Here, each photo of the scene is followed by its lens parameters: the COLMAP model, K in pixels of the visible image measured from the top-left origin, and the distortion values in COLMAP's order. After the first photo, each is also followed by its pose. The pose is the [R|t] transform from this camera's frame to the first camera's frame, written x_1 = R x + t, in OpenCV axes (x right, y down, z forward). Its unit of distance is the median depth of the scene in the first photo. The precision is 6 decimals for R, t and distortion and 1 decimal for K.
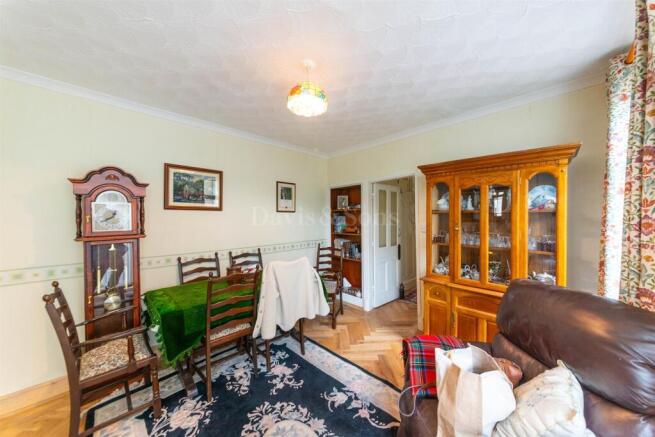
lens RADIAL K [[234.0, 0, 324.6], [0, 234.0, 217.6], [0, 0, 1]] dist [-0.001699, -0.000204]
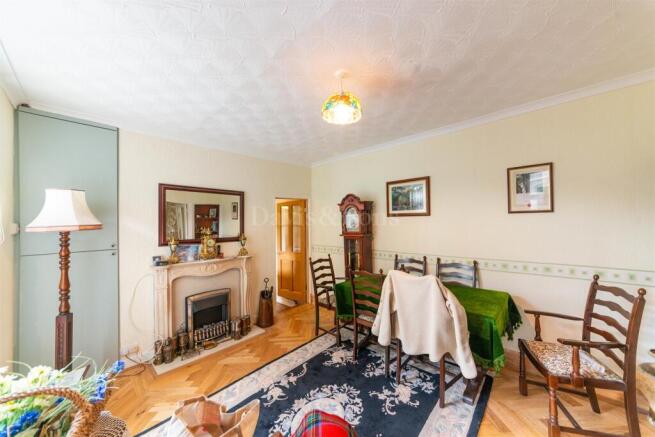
lens RADIAL K [[234.0, 0, 327.7], [0, 234.0, 220.2], [0, 0, 1]] dist [-0.001699, -0.000204]
pose [[0.031039, -0.005892, -0.999501, 0.614339], [0.021048, 0.999765, -0.005240, -0.015241], [0.999297, -0.020875, 0.031156, 0.592457]]
